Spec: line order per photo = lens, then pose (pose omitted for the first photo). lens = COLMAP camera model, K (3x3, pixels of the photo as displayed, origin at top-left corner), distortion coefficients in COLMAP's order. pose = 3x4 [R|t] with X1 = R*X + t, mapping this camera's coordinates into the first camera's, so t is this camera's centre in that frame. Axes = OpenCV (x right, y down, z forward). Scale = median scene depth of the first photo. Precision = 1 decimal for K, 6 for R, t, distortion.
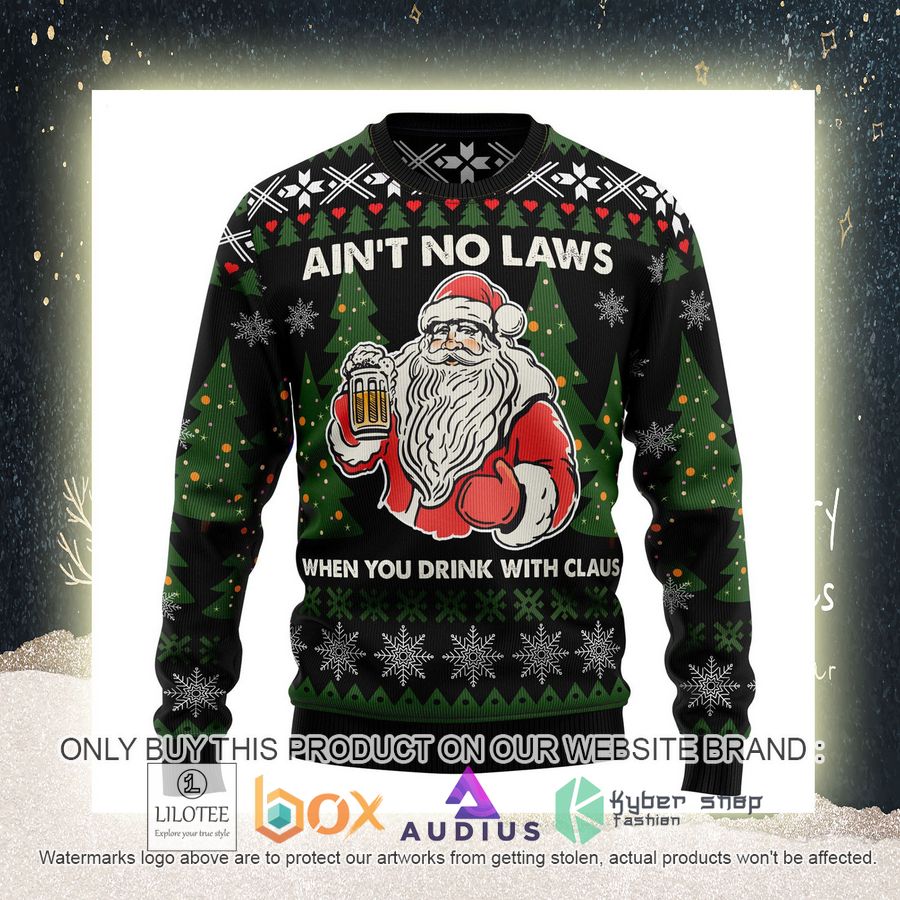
lens RADIAL K [[4032.8, 0, 424.2], [0, 4032.8, 449.9], [0, 0, 1]] dist [0.001793, 0.000000]
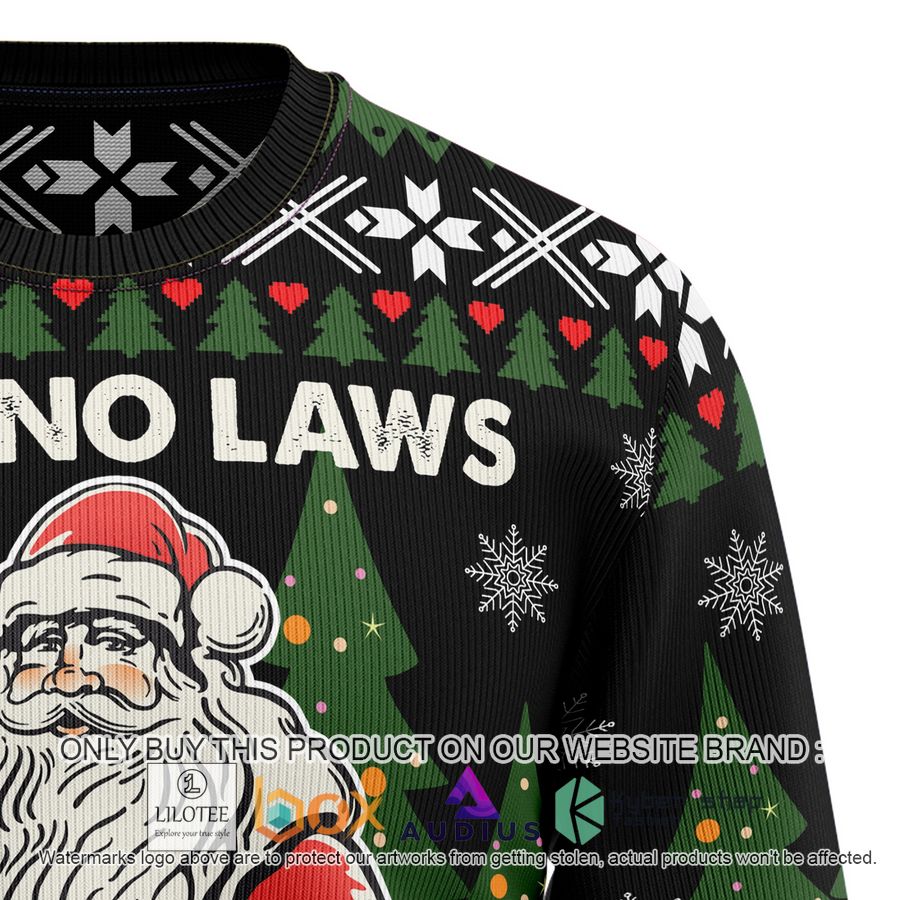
lens RADIAL K [[4032.8, 0, 456.0], [0, 4032.8, 448.9], [0, 0, 1]] dist [0.001793, 0.000000]
pose [[0.999969, -0.000192, 0.007885, 0.038560], [0.000193, 1.000000, -0.000218, -0.046800], [-0.007884, 0.000220, 0.999969, 0.636989]]
